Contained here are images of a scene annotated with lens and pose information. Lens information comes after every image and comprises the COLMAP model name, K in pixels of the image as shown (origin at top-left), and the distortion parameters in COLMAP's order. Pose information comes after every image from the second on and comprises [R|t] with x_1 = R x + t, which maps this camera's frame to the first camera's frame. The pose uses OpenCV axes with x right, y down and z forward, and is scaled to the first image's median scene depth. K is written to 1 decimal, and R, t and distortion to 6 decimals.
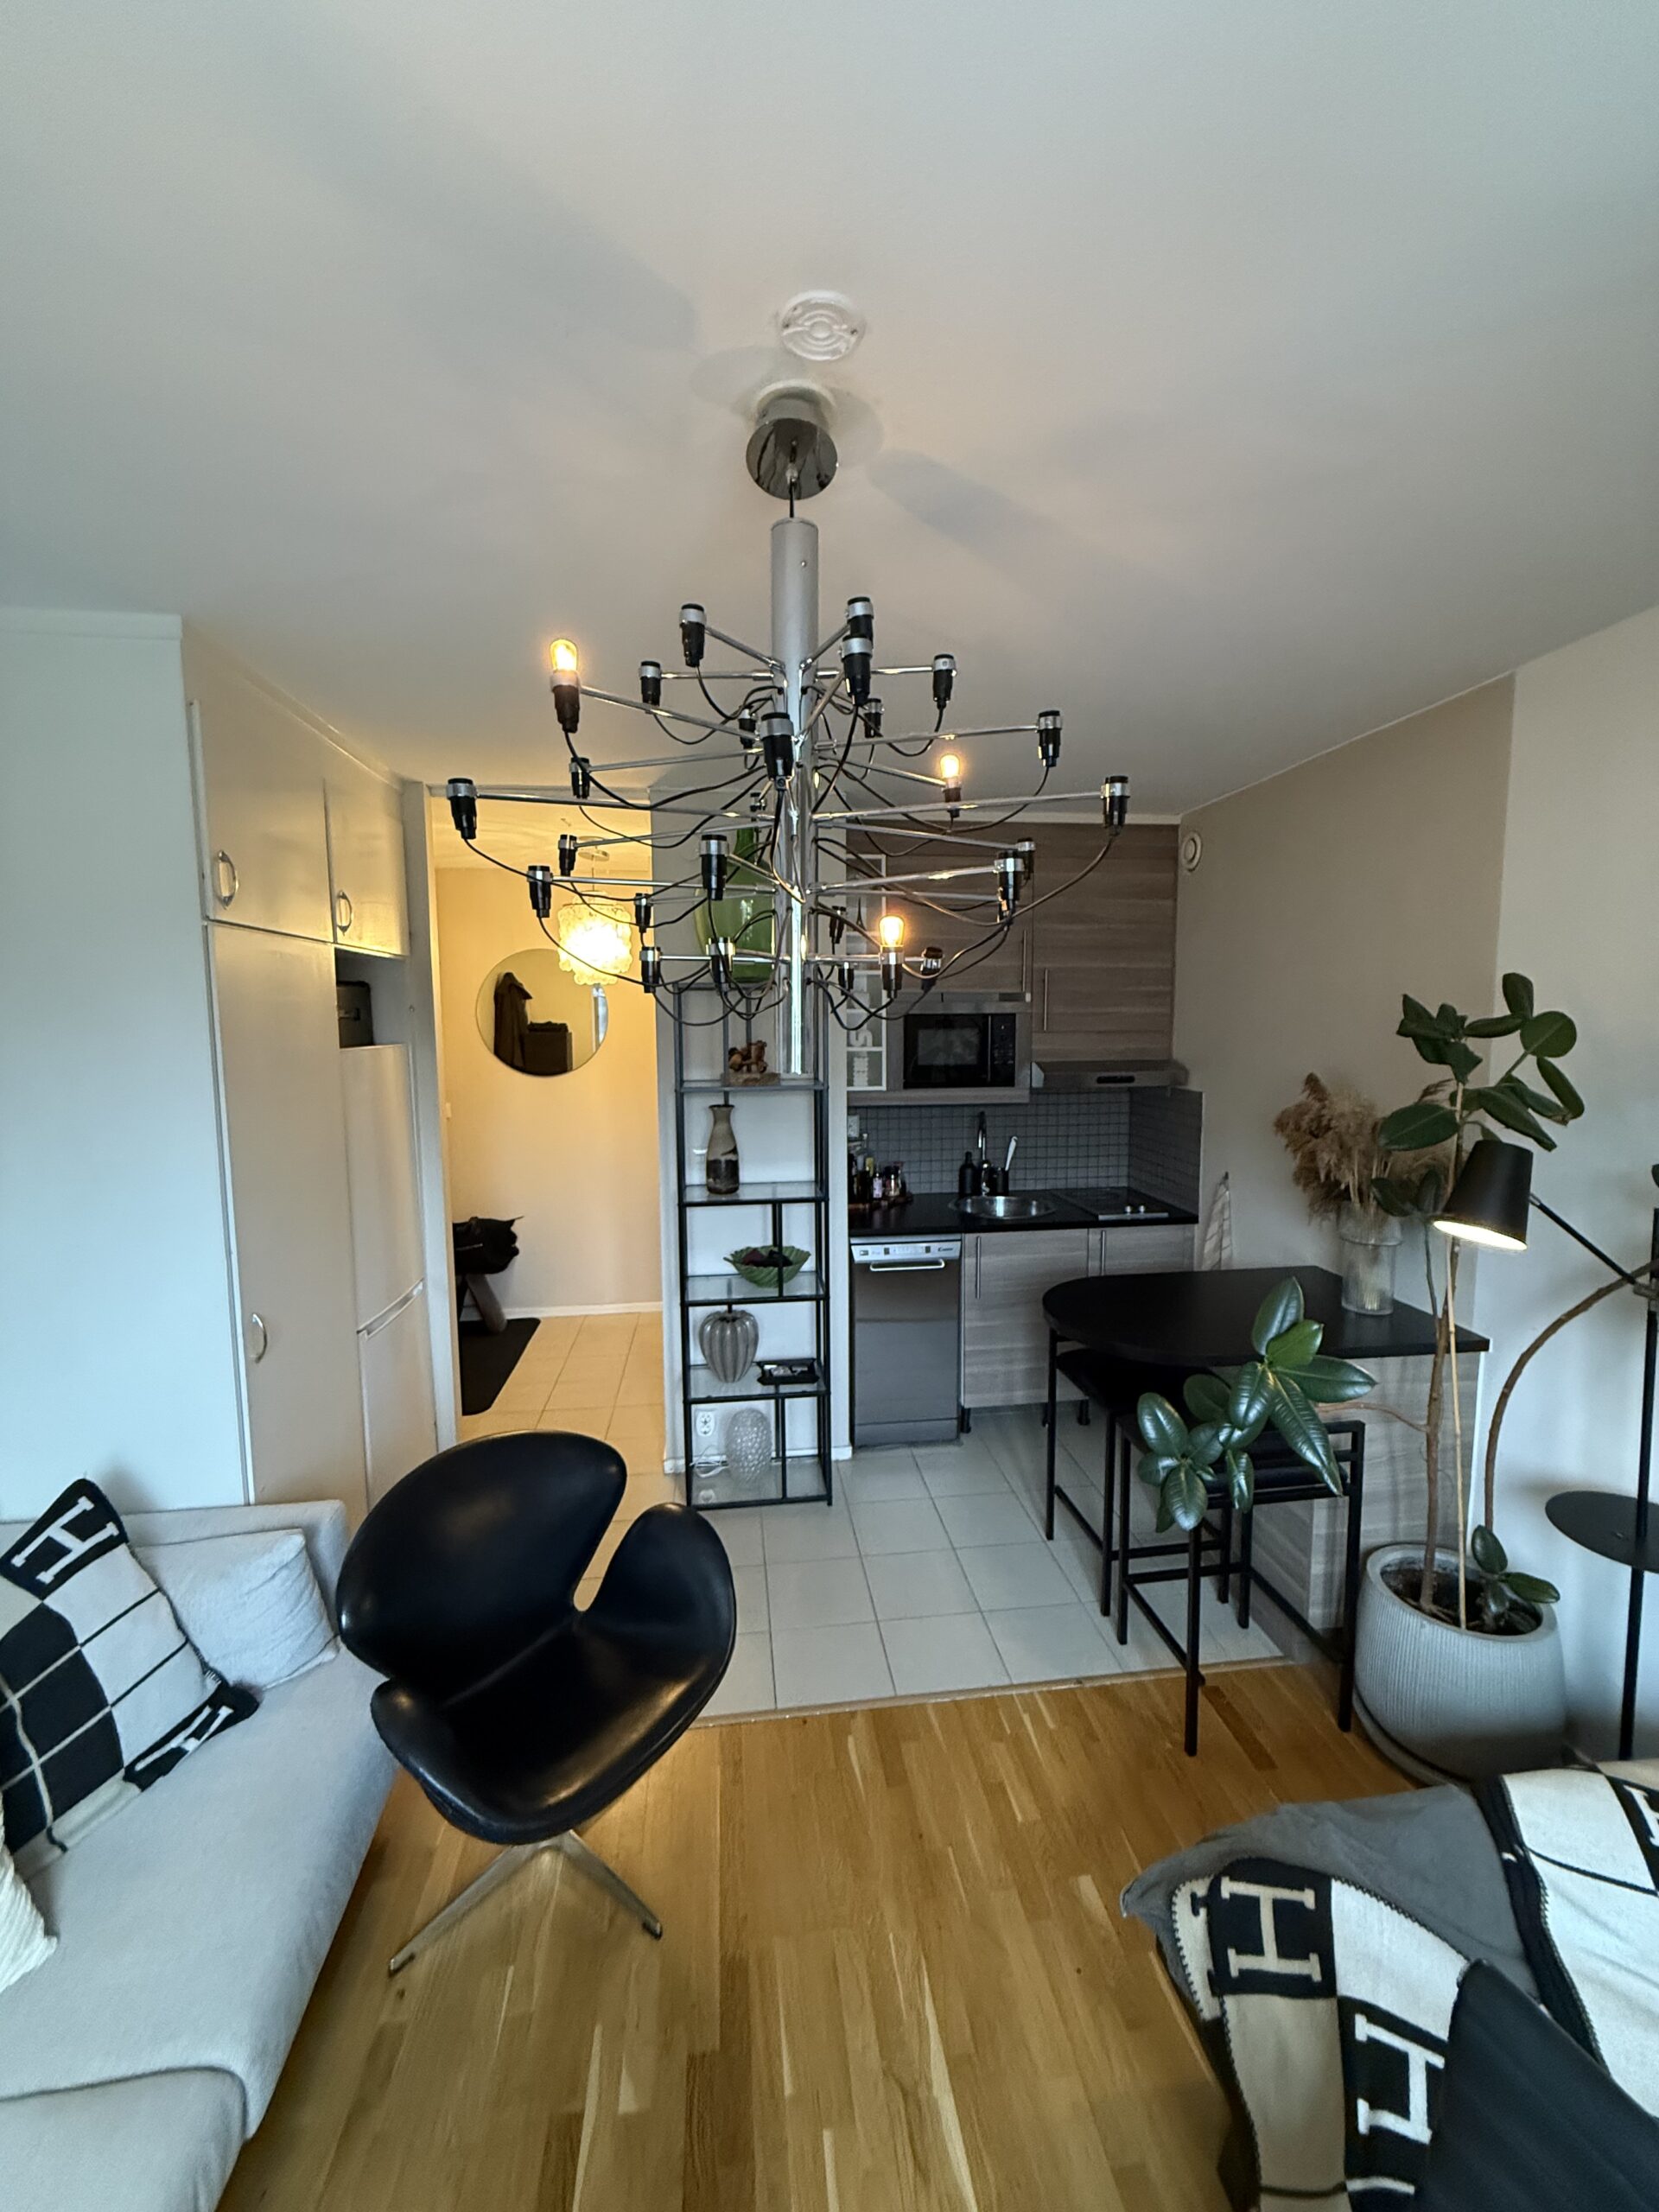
lens RADIAL K [[880.4, 0, 832.9], [0, 880.4, 1104.6], [0, 0, 1]] dist [-0.001237, 0.000721]
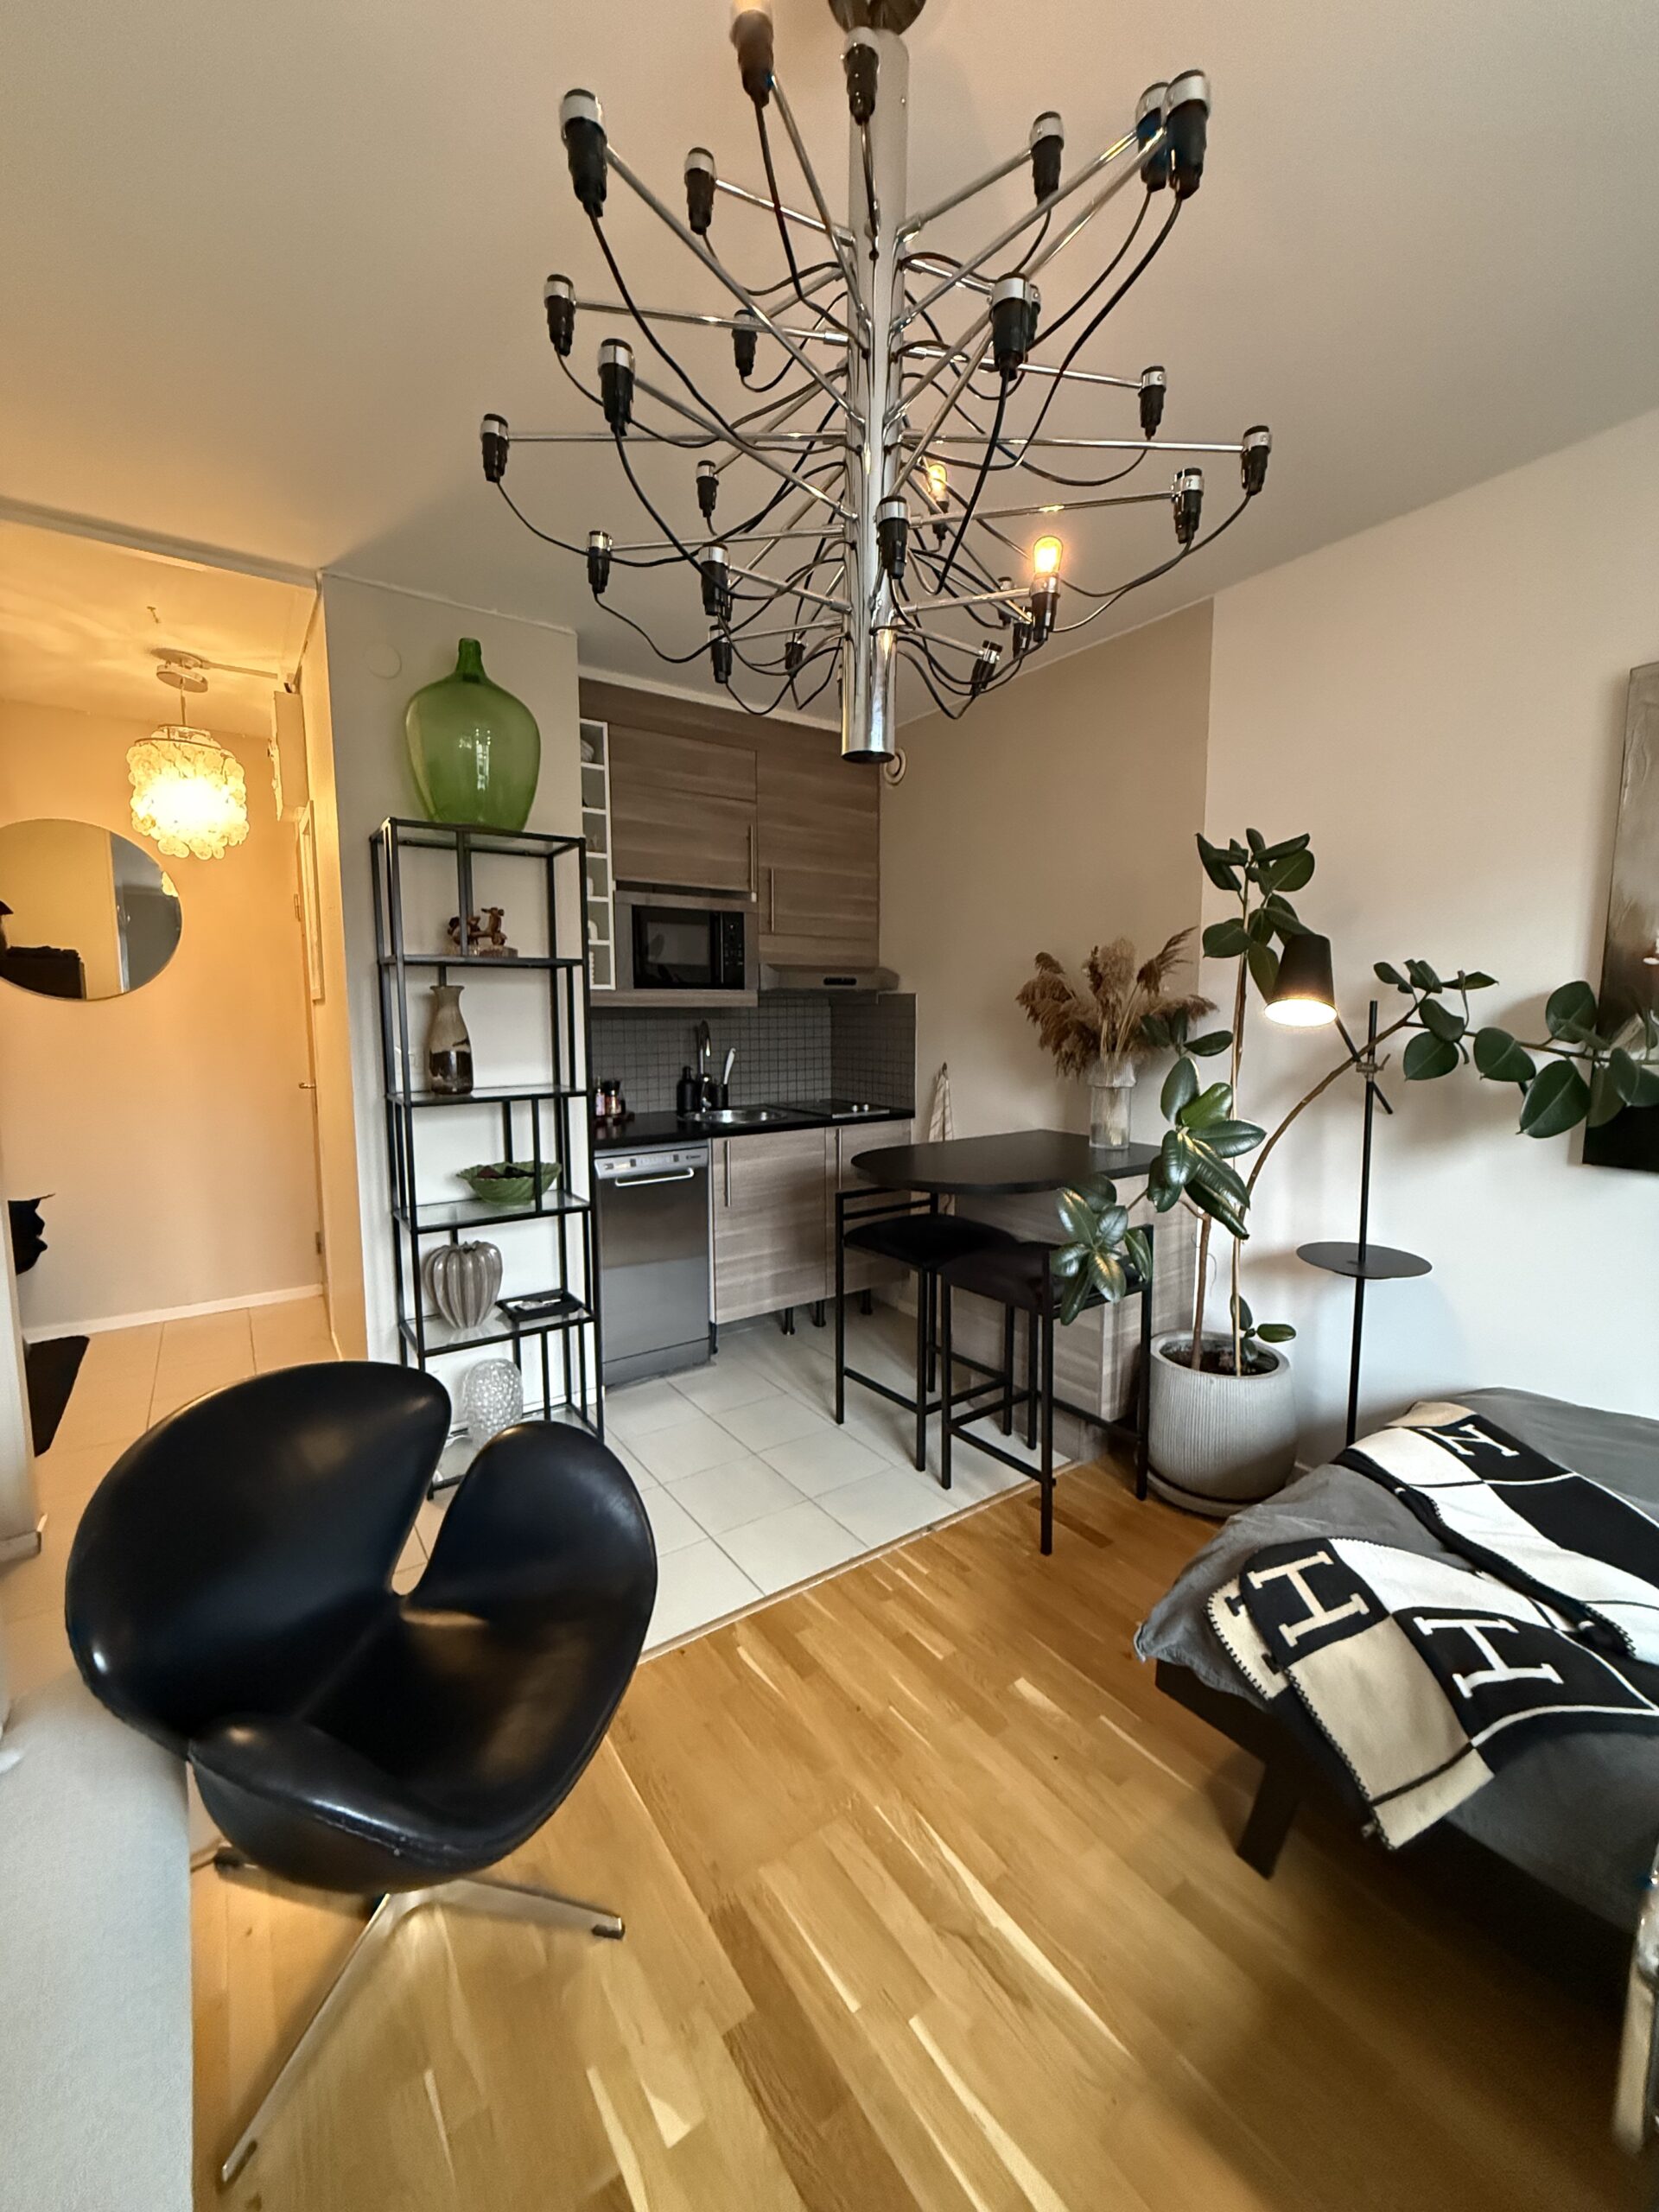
lens RADIAL K [[880.4, 0, 830.3], [0, 880.4, 1104.1], [0, 0, 1]] dist [-0.001237, 0.000721]
pose [[0.885035, -0.046300, 0.463215, -0.190180], [0.044062, 0.998906, 0.015657, 0.110047], [-0.463434, 0.006553, 0.886107, 0.116371]]
